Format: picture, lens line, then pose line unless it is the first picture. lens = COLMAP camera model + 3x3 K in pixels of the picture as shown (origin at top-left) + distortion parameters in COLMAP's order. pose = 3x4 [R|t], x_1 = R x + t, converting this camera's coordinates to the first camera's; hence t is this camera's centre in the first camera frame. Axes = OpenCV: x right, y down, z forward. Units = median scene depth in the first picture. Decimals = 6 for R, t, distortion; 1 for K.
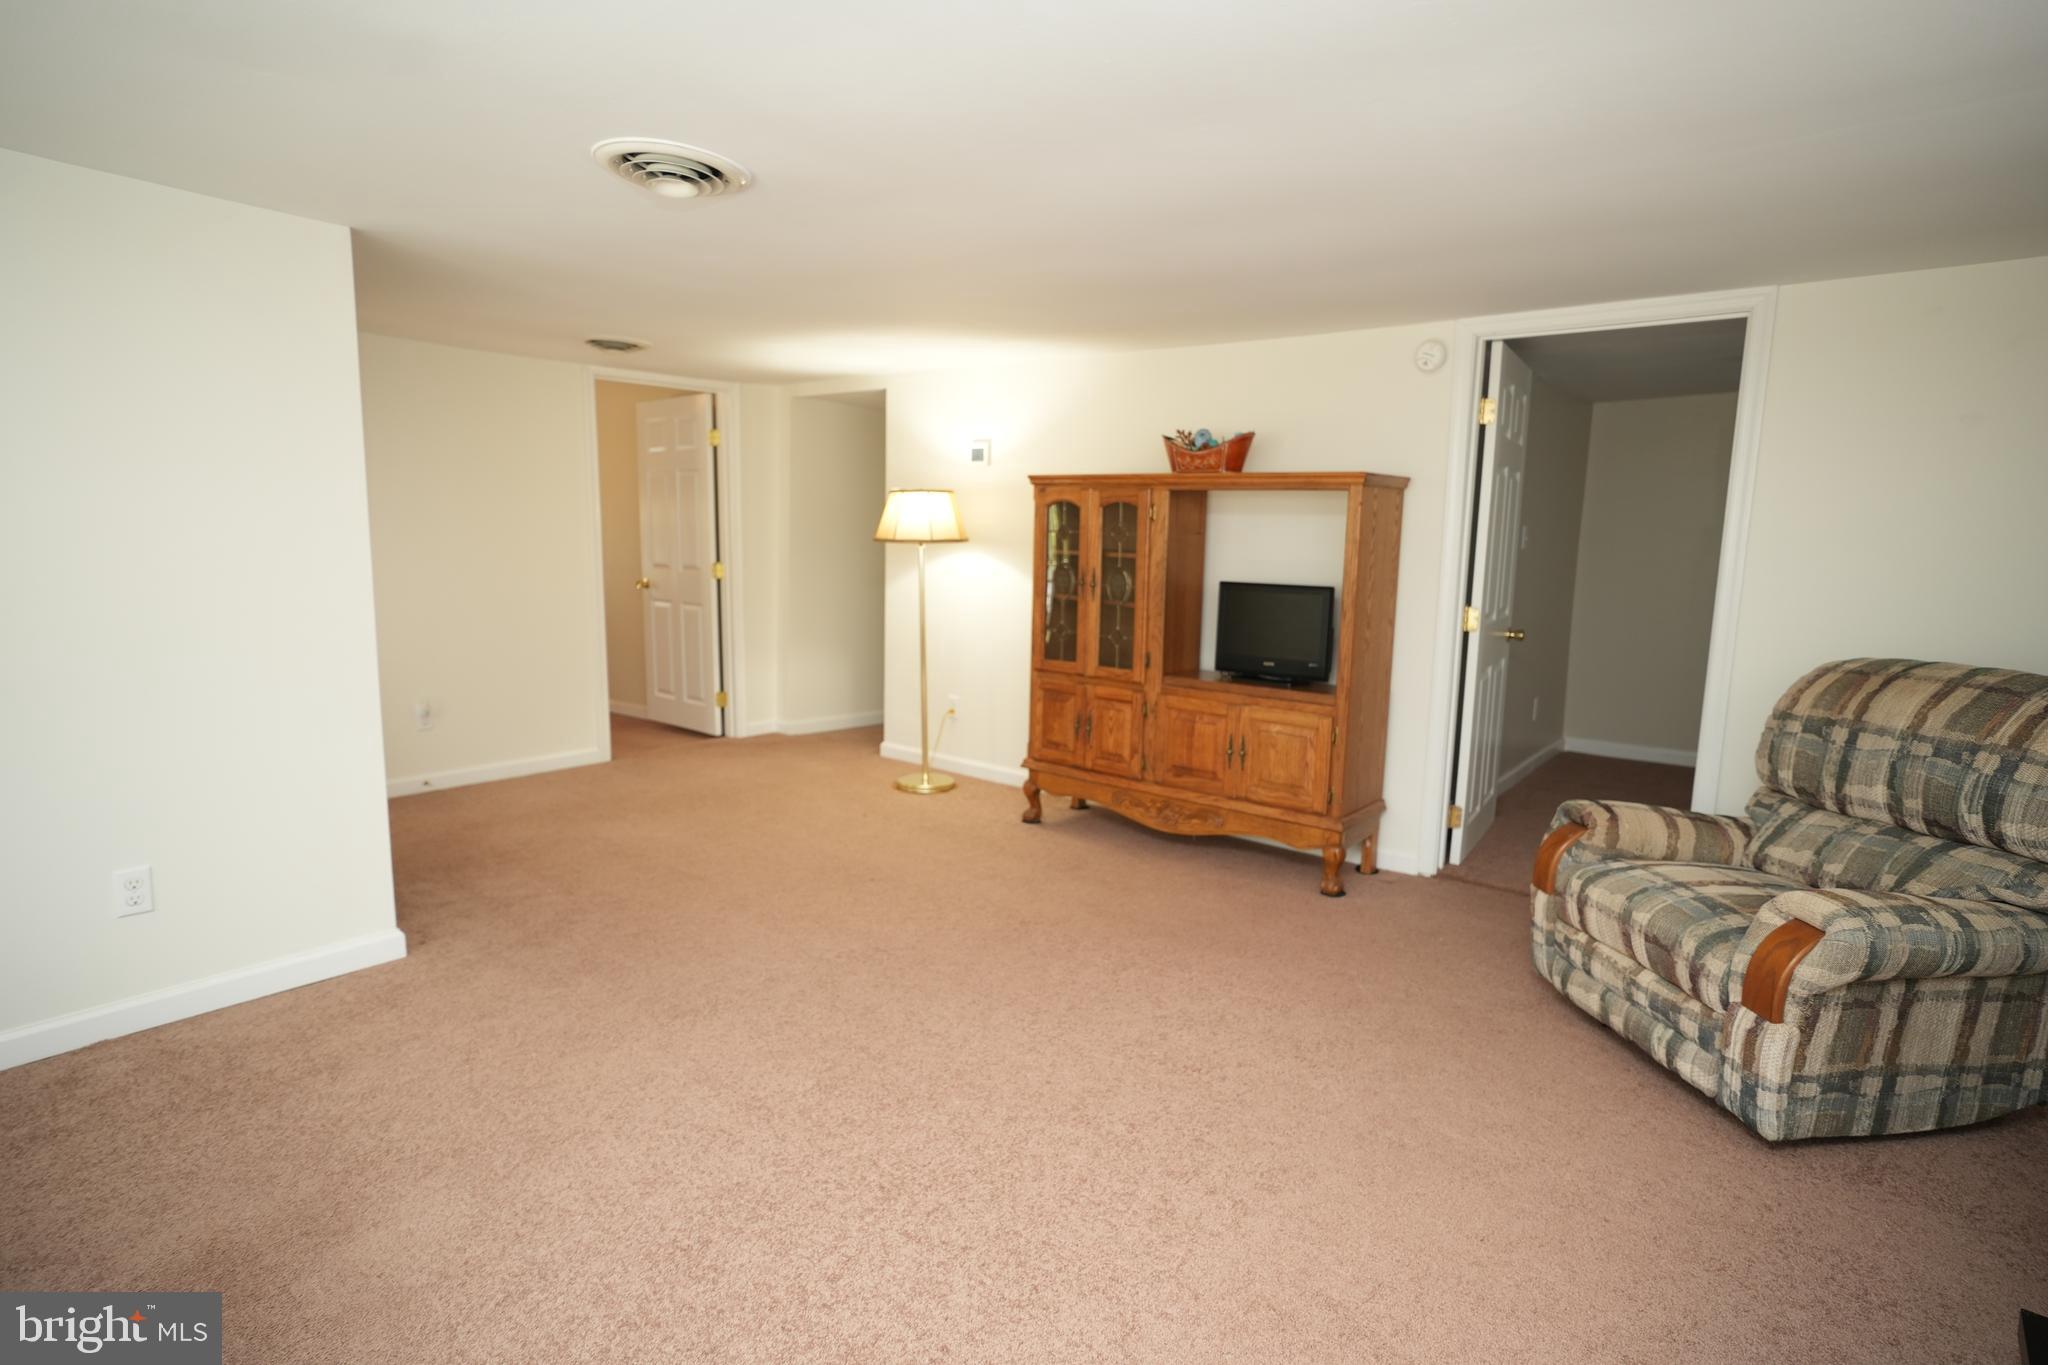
lens RADIAL K [[1081.3, 0, 1024.0], [0, 1081.3, 682.5], [0, 0, 1]] dist [-0.004291, 0.021203]
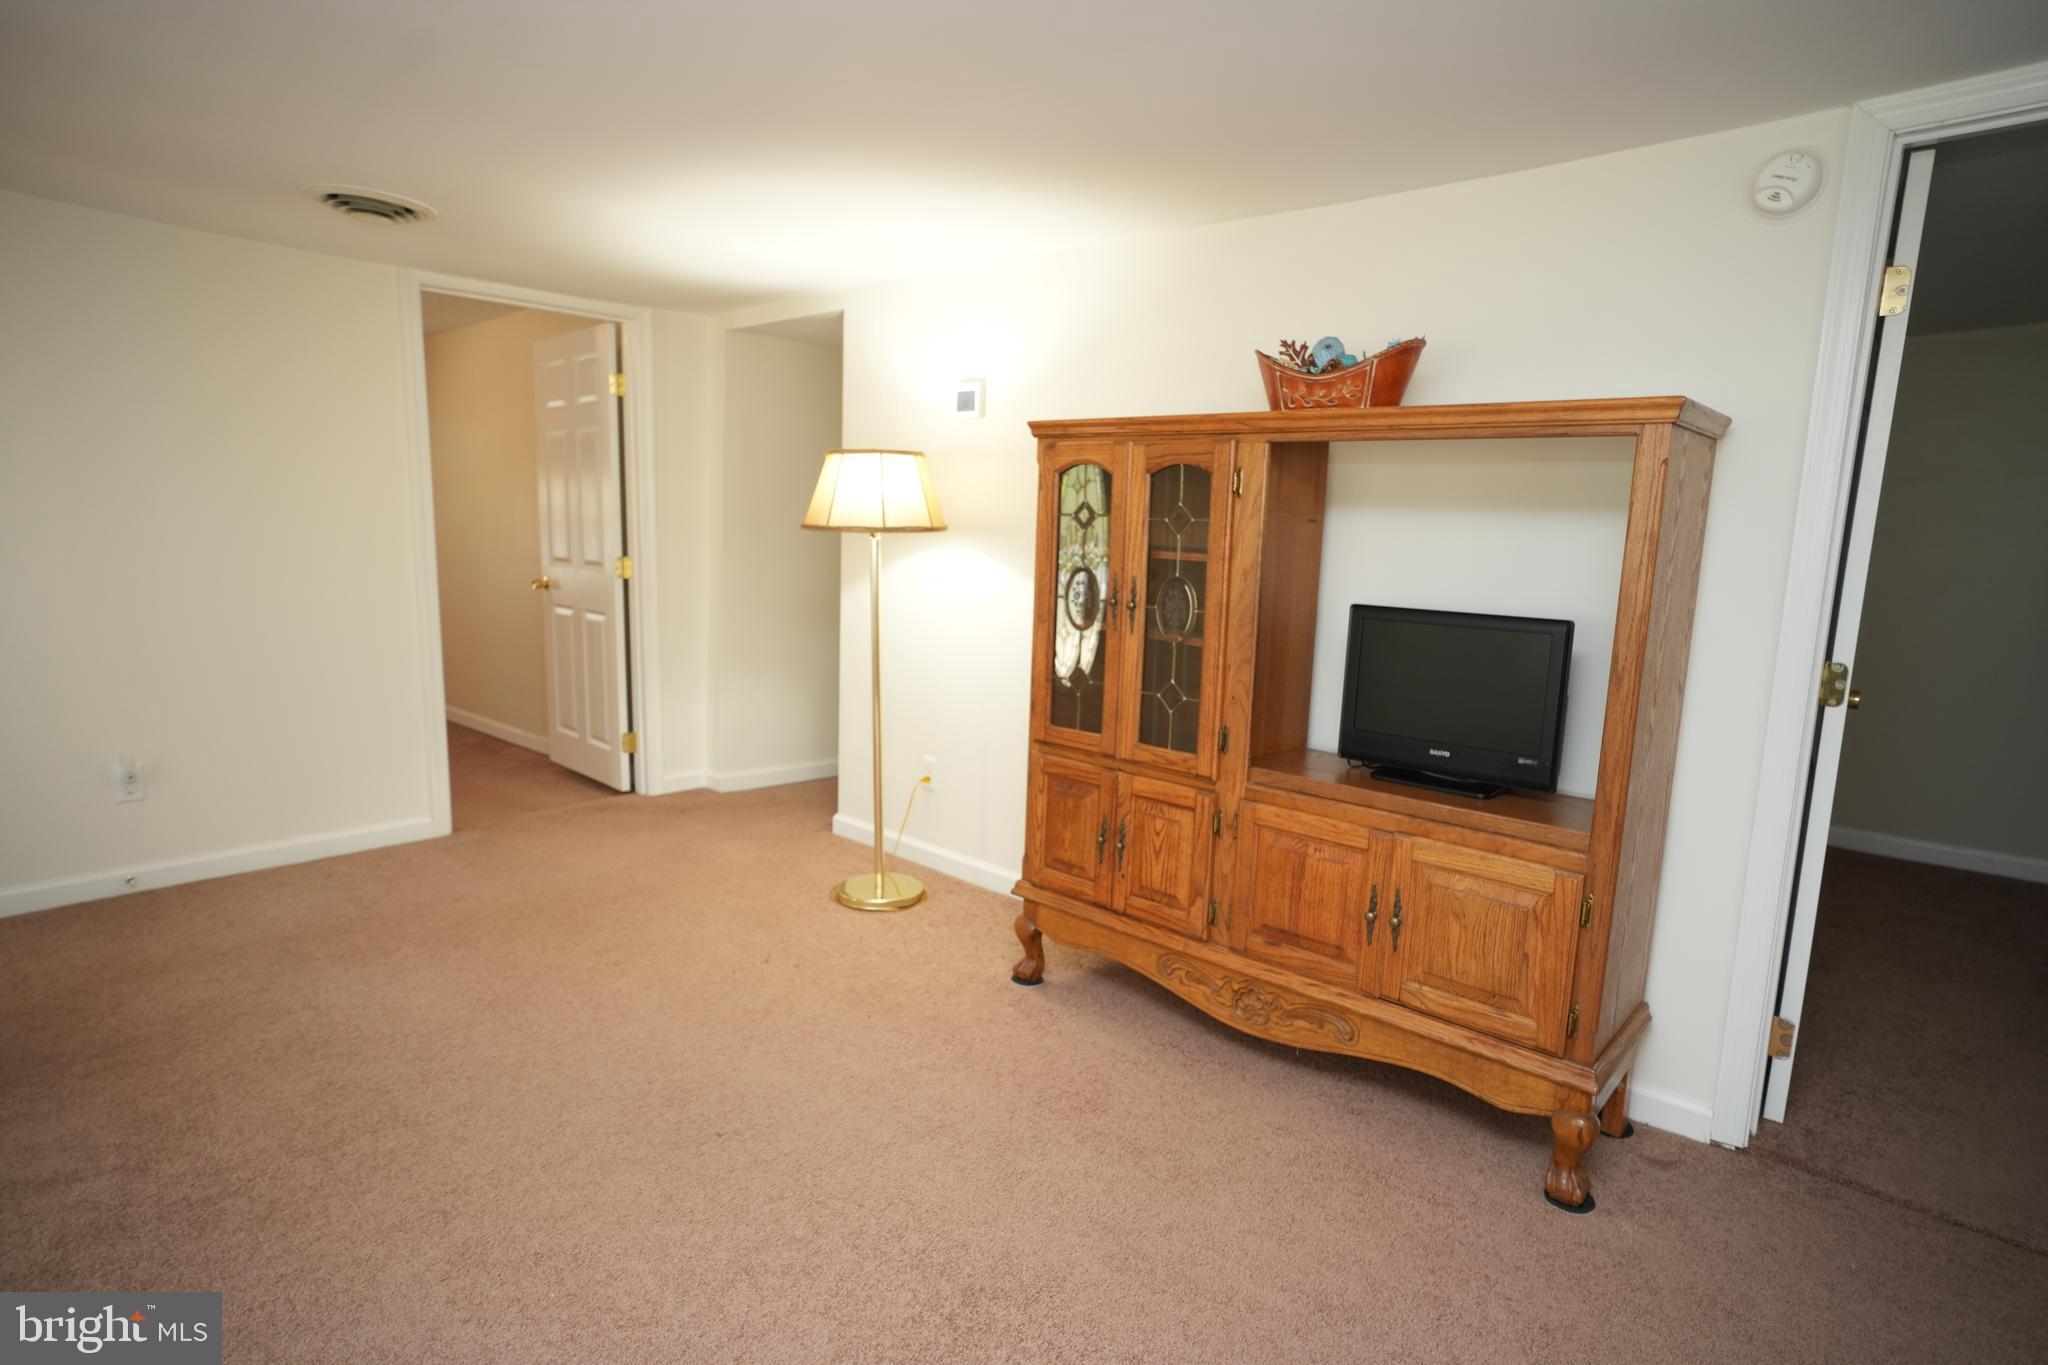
lens RADIAL K [[1081.3, 0, 1024.0], [0, 1081.3, 682.5], [0, 0, 1]] dist [-0.004291, 0.021203]
pose [[0.998529, 0.019581, -0.050558, 0.036431], [-0.019330, 0.999798, 0.005436, -0.051274], [0.050655, -0.004450, 0.998706, 0.413362]]
